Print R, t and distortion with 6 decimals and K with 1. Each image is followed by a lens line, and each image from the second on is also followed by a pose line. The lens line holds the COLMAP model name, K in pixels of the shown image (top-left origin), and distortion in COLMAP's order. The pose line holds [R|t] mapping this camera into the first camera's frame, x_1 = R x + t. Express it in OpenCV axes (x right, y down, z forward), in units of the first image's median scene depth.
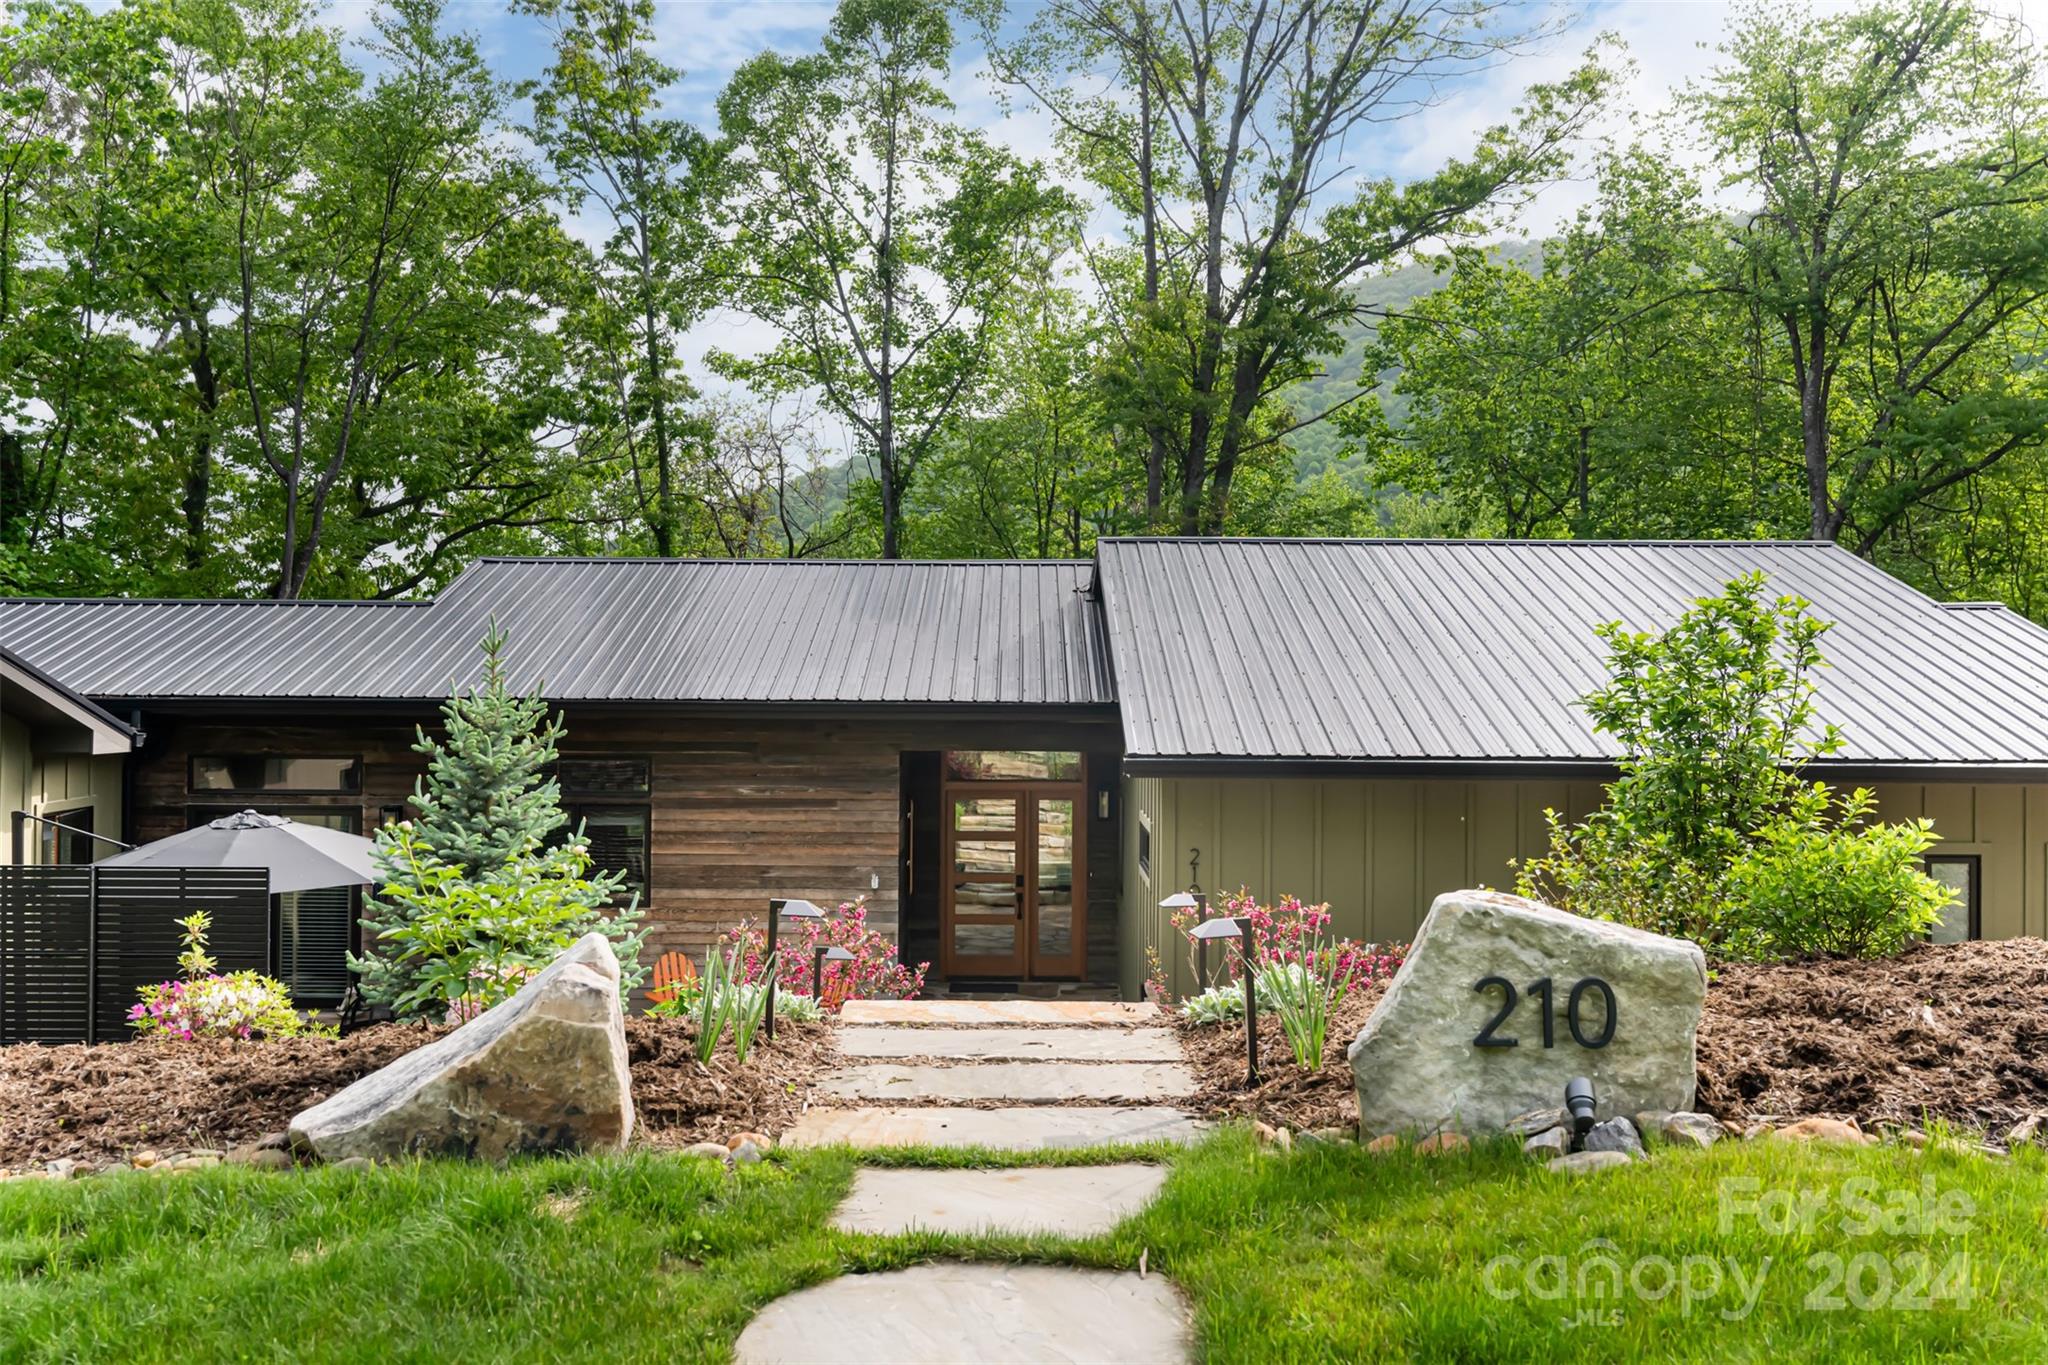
lens RADIAL K [[1669.6, 0, 996.5], [0, 1669.6, 618.5], [0, 0, 1]] dist [0.009760, -0.017329]
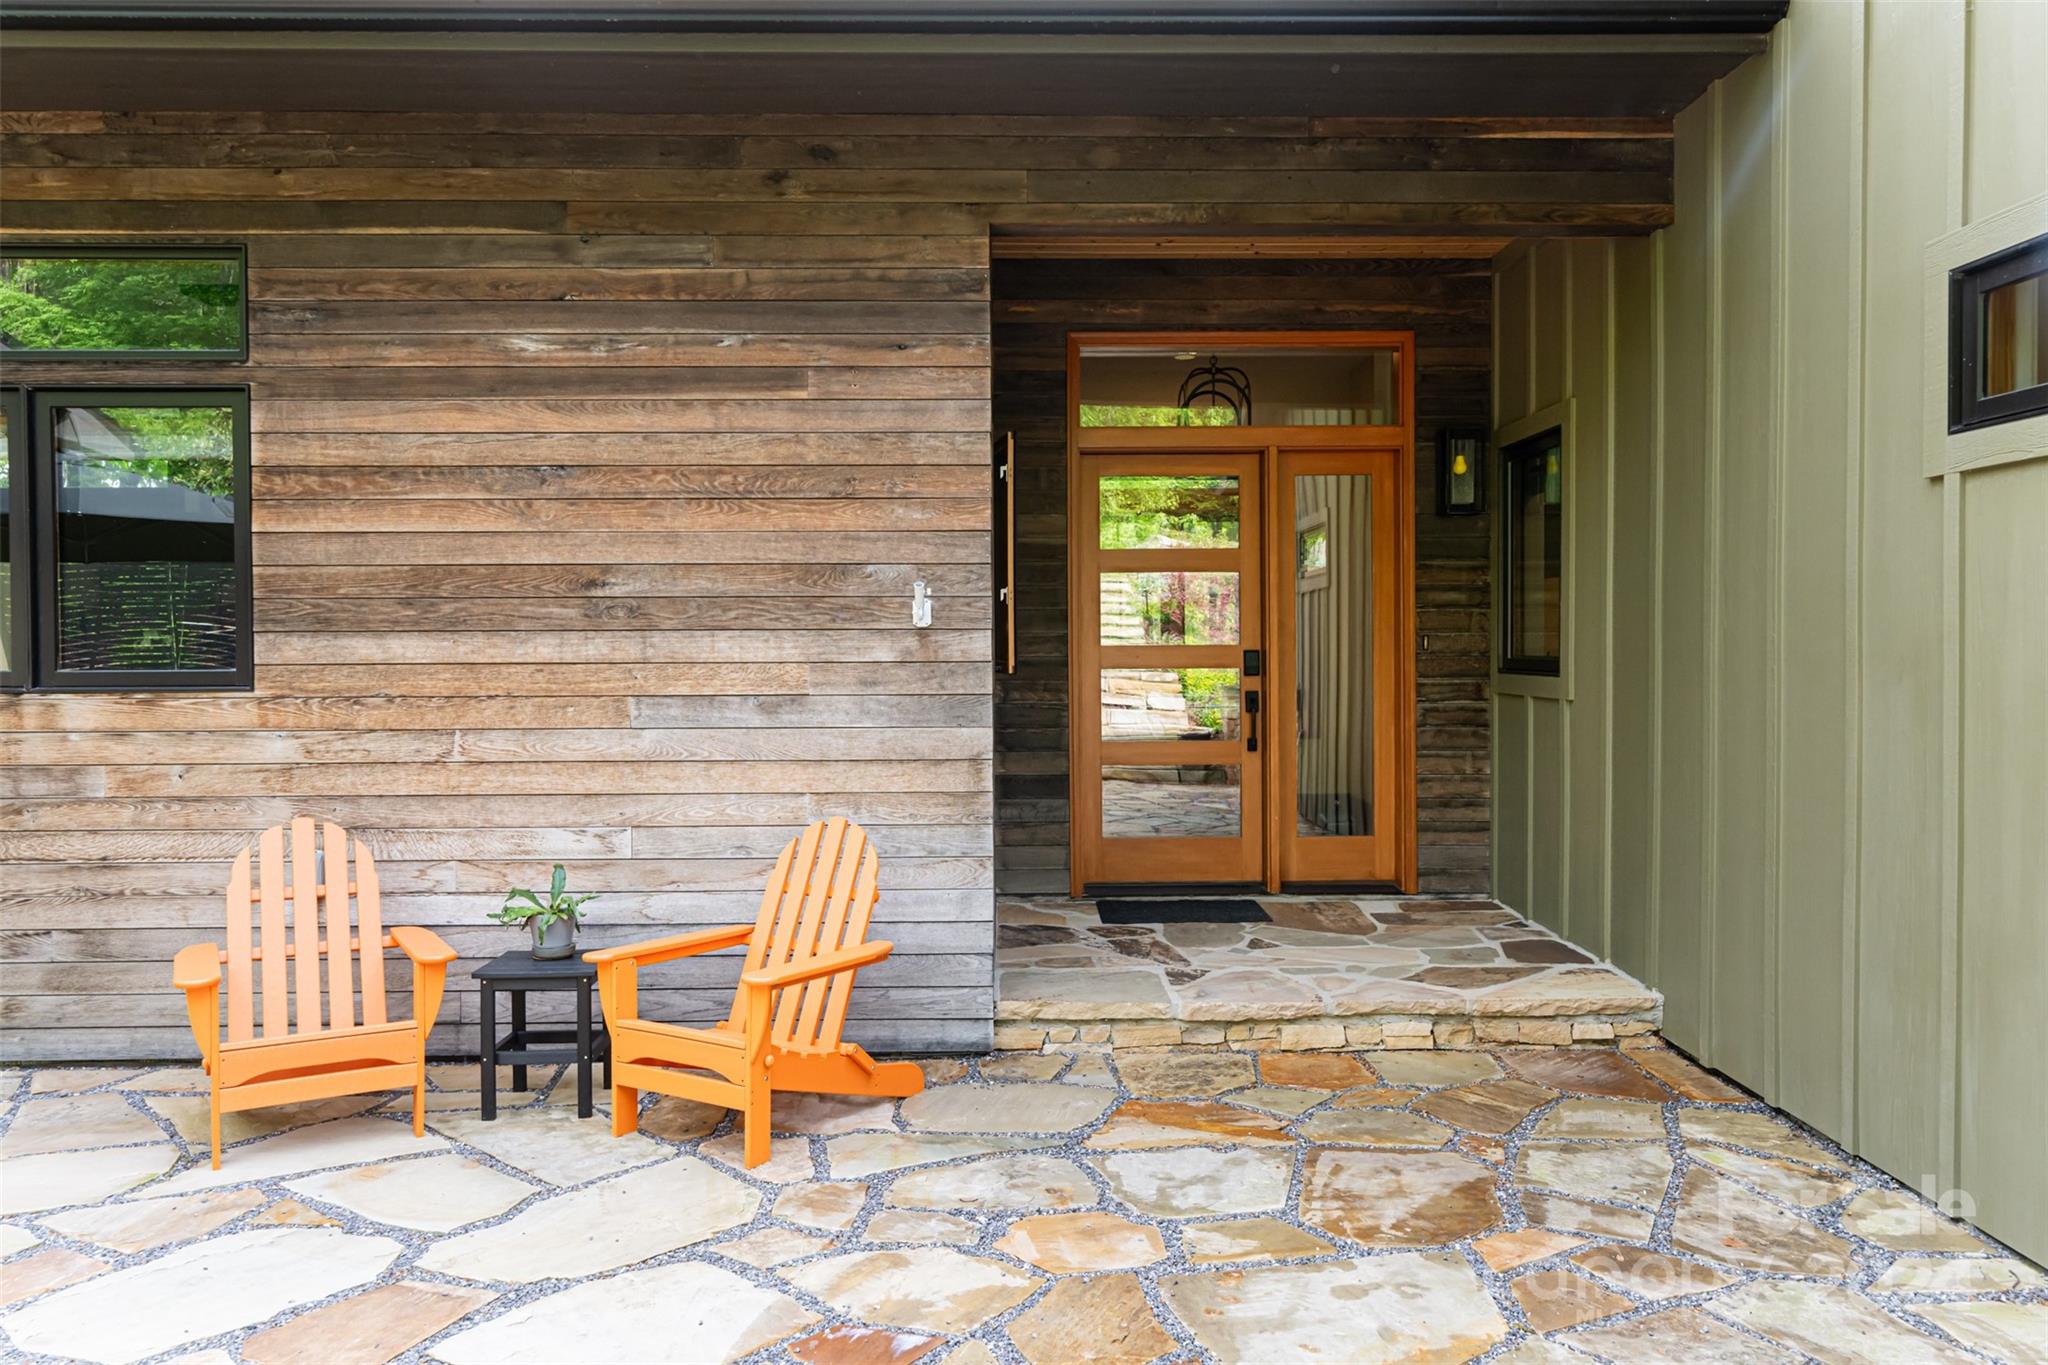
lens RADIAL K [[1399.9, 0, 1024.9], [0, 1399.9, 664.3], [0, 0, 1]] dist [0.007425, 0.003118]
pose [[0.999615, -0.013178, 0.024419, -0.026515], [0.012218, 0.999163, 0.039040, 0.071337], [-0.024913, -0.038727, 0.998939, 0.321666]]
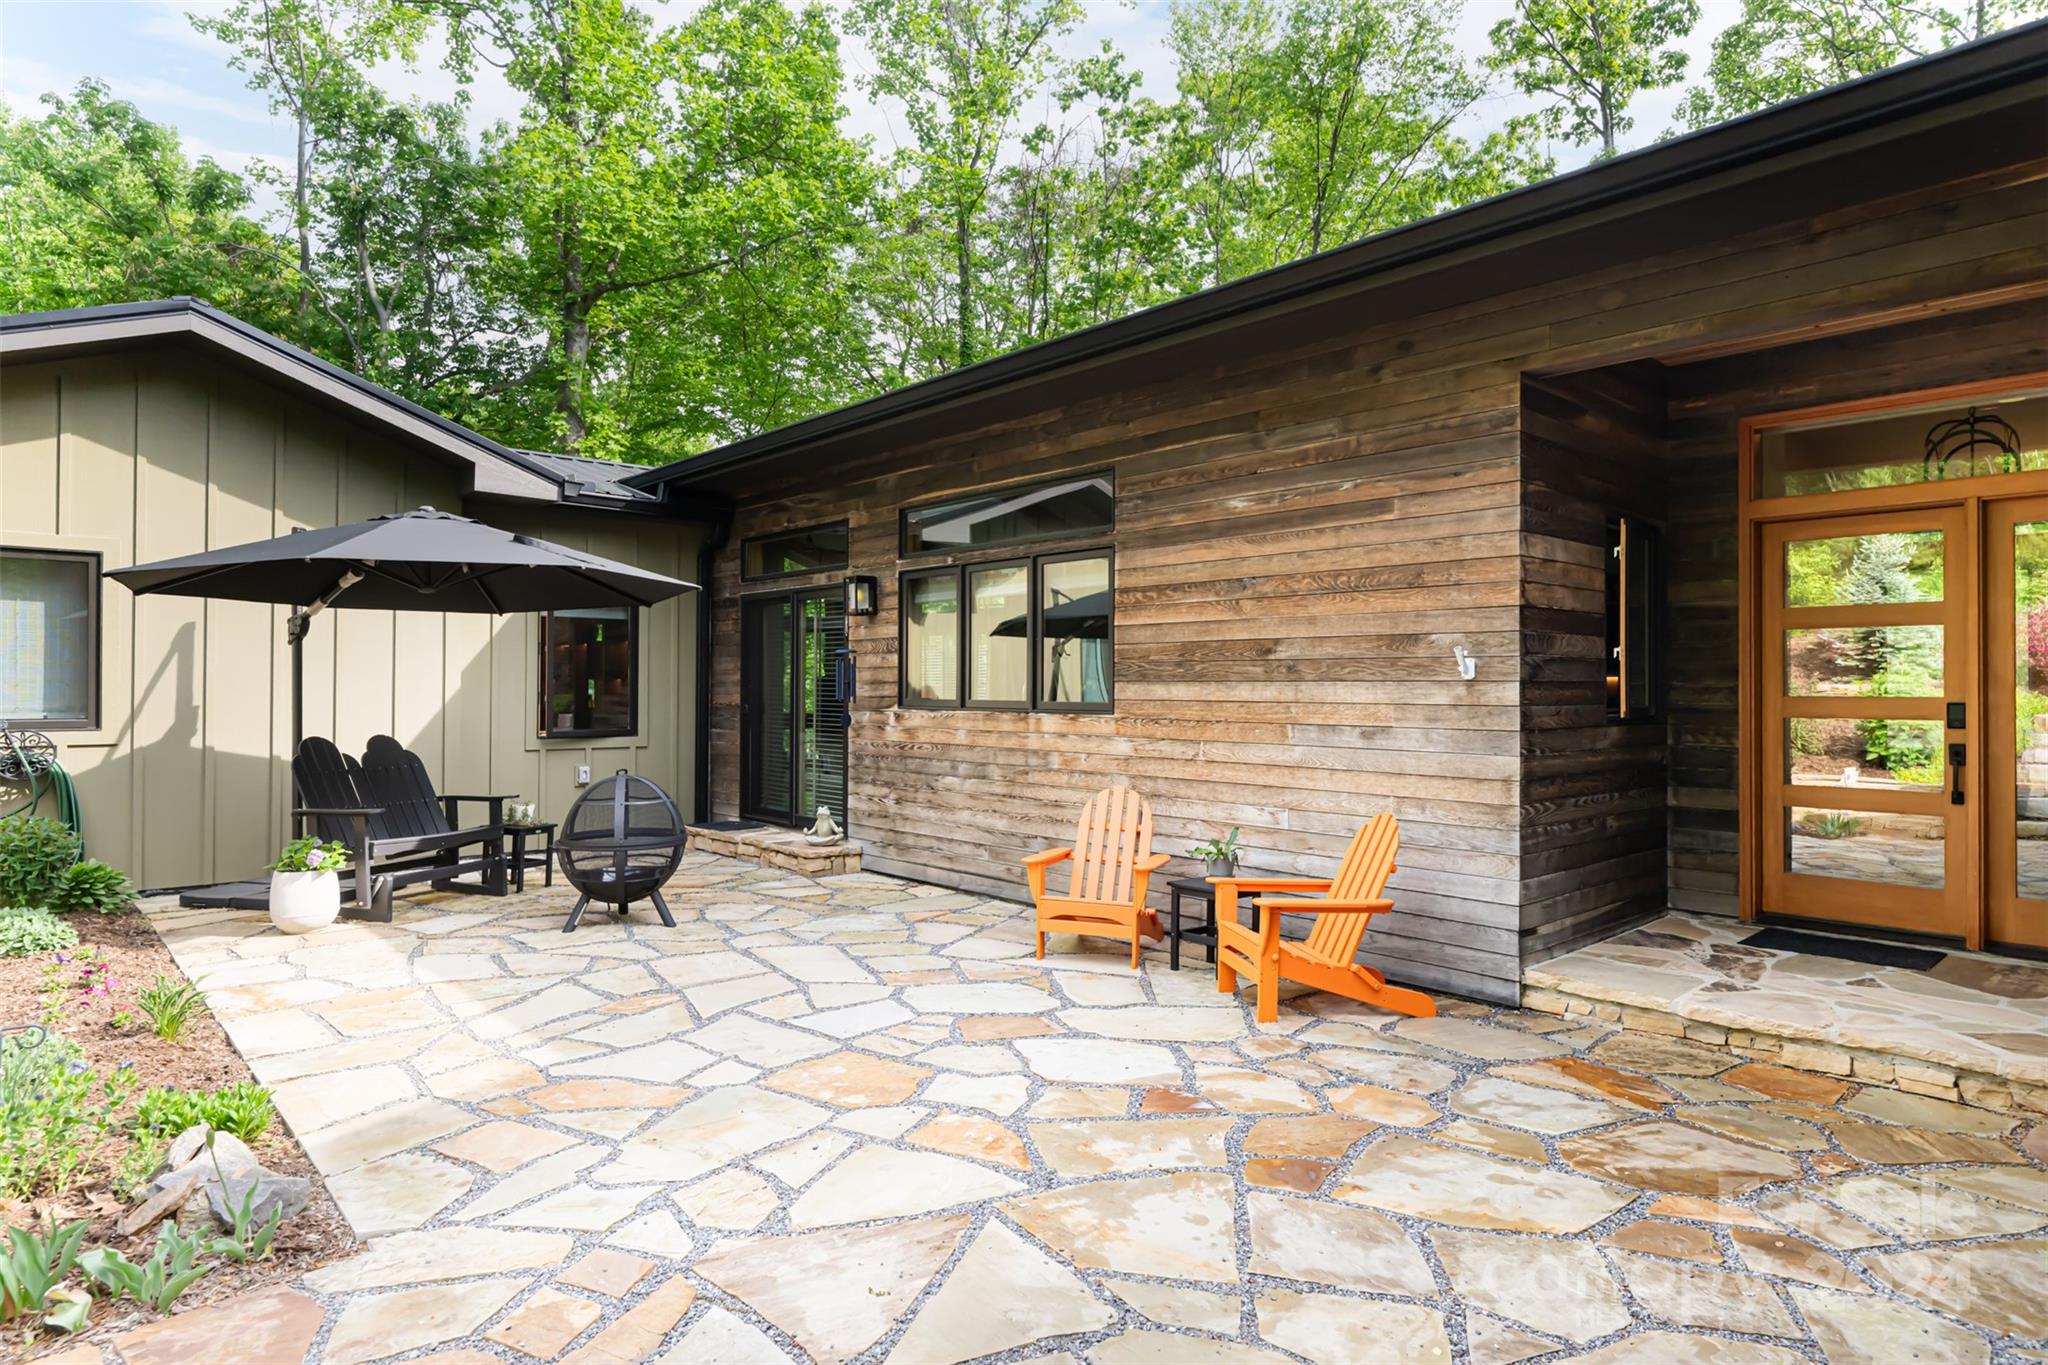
lens RADIAL K [[1156.6, 0, 1051.0], [0, 1156.6, 684.7], [0, 0, 1]] dist [-0.002893, 0.000809]
pose [[0.682712, -0.006994, -0.730654, 0.036818], [0.016244, 0.999852, 0.005607, 0.071847], [0.730507, -0.015697, 0.682725, 0.315021]]
